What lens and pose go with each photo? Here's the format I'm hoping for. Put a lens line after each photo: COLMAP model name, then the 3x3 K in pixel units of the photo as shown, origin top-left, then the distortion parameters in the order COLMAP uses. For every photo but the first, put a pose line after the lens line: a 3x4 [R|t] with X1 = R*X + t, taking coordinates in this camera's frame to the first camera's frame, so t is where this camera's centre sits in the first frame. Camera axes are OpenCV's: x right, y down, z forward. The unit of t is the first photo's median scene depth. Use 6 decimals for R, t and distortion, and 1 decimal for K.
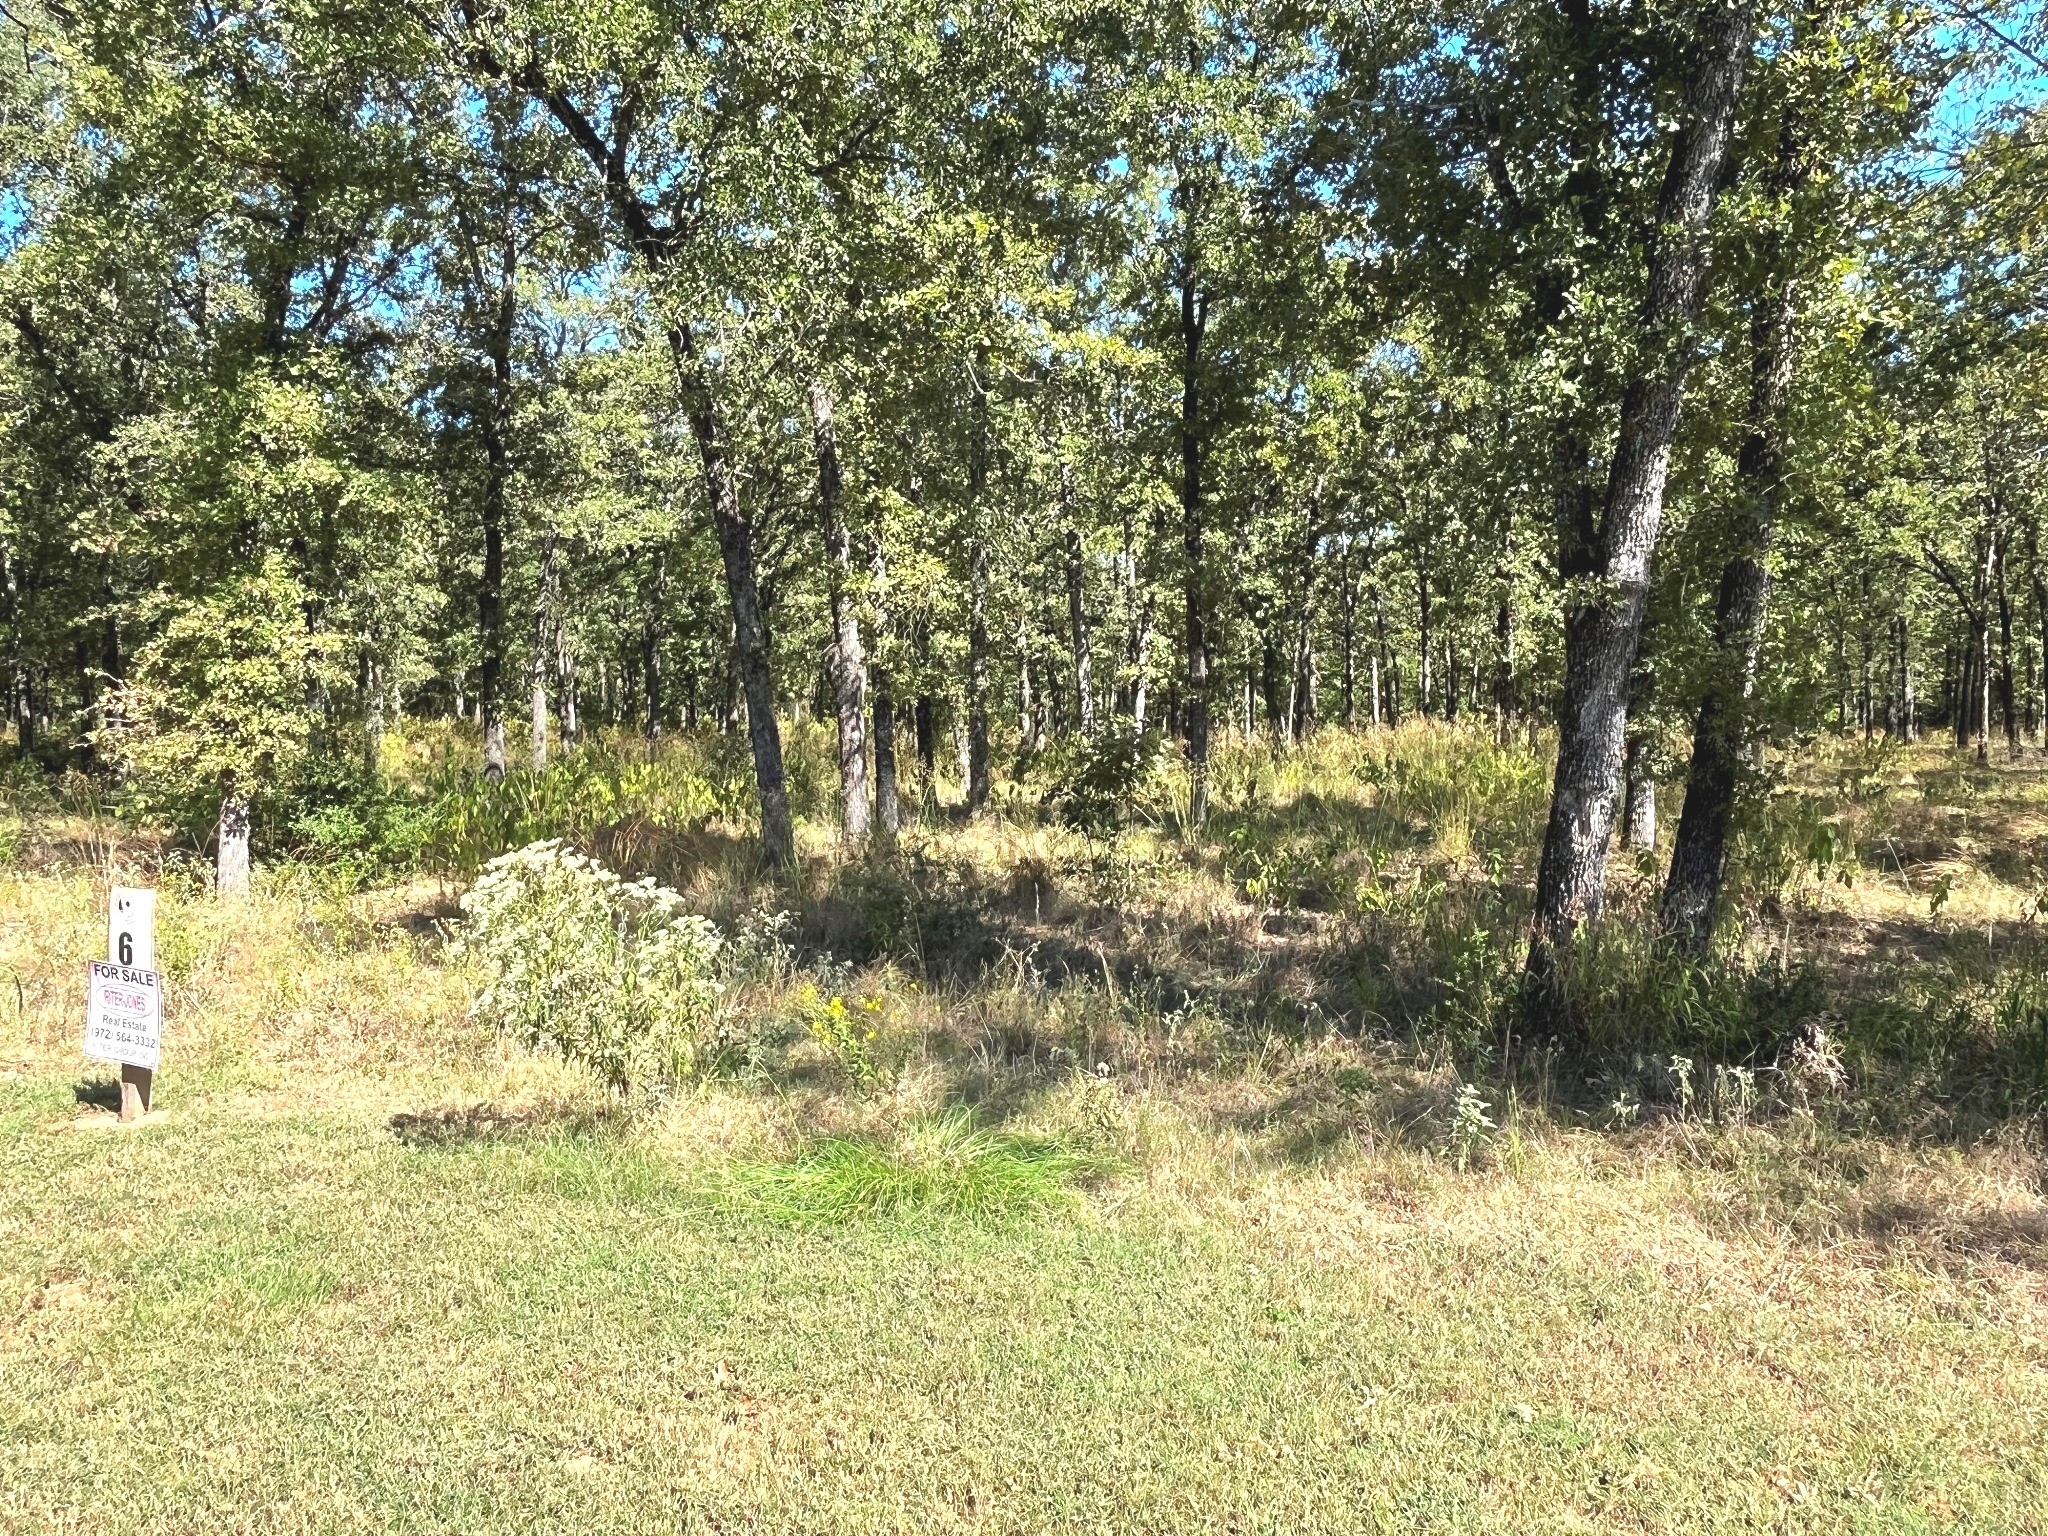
lens RADIAL K [[1489.6, 0, 1023.9], [0, 1489.6, 768.1], [0, 0, 1]] dist [0.008060, 0.001818]
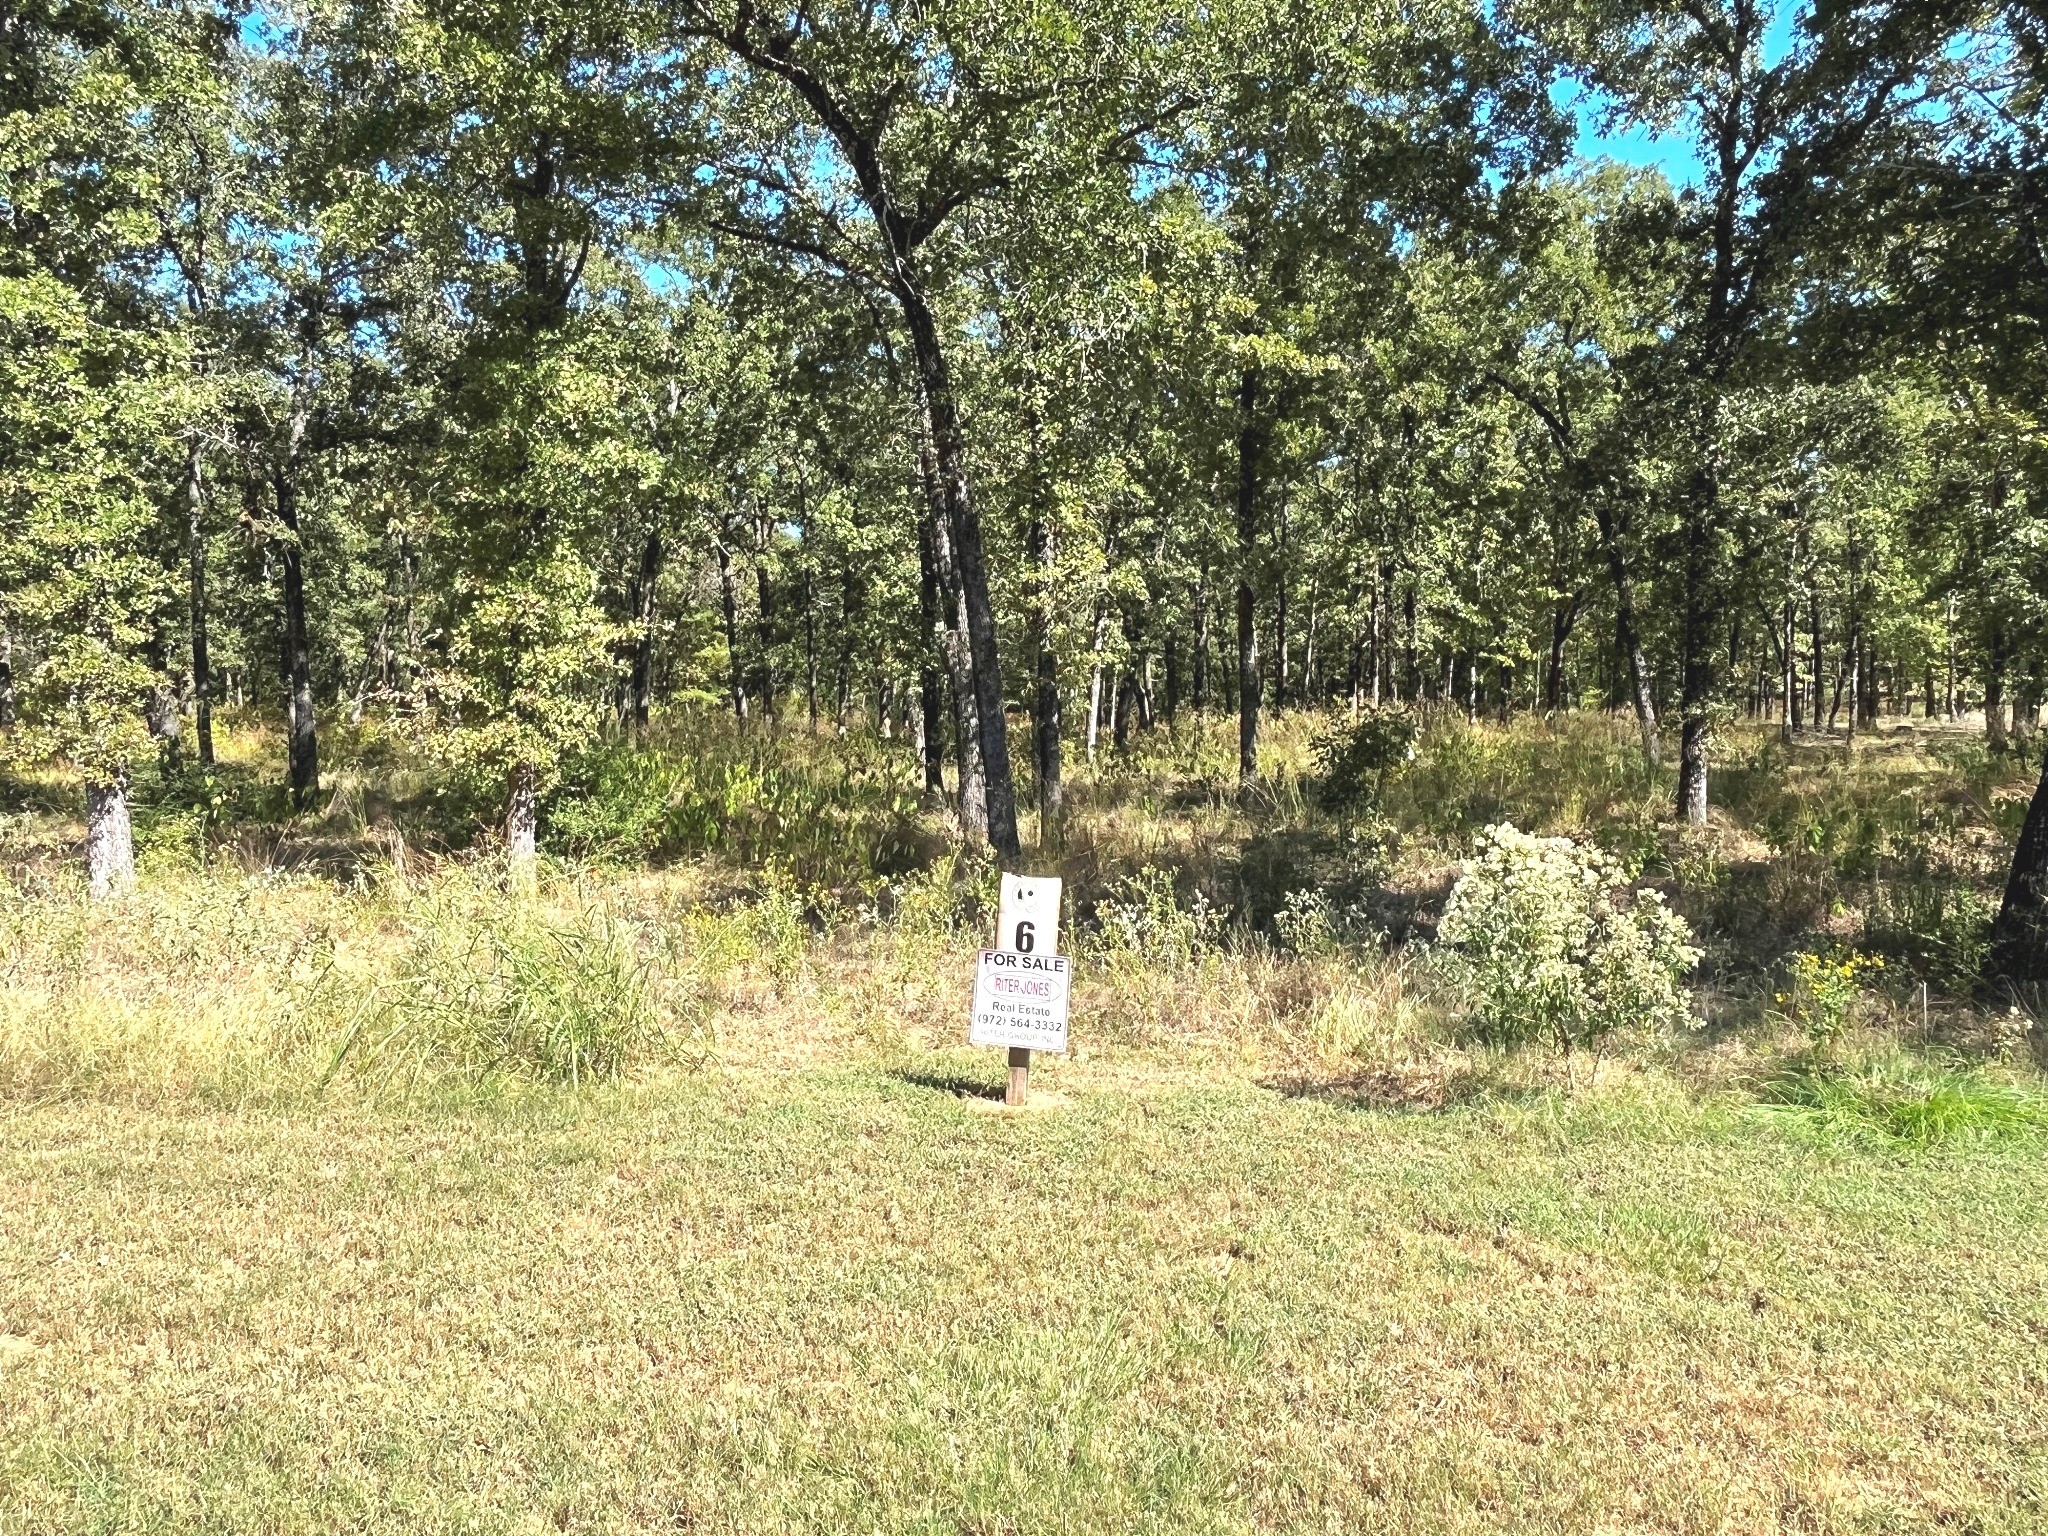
lens RADIAL K [[1489.6, 0, 1025.5], [0, 1489.6, 766.9], [0, 0, 1]] dist [0.008060, 0.001818]
pose [[0.984781, -0.010284, 0.173495, -0.376345], [0.008388, 0.999897, 0.011659, -0.004066], [-0.173597, -0.010026, 0.984766, -0.005951]]
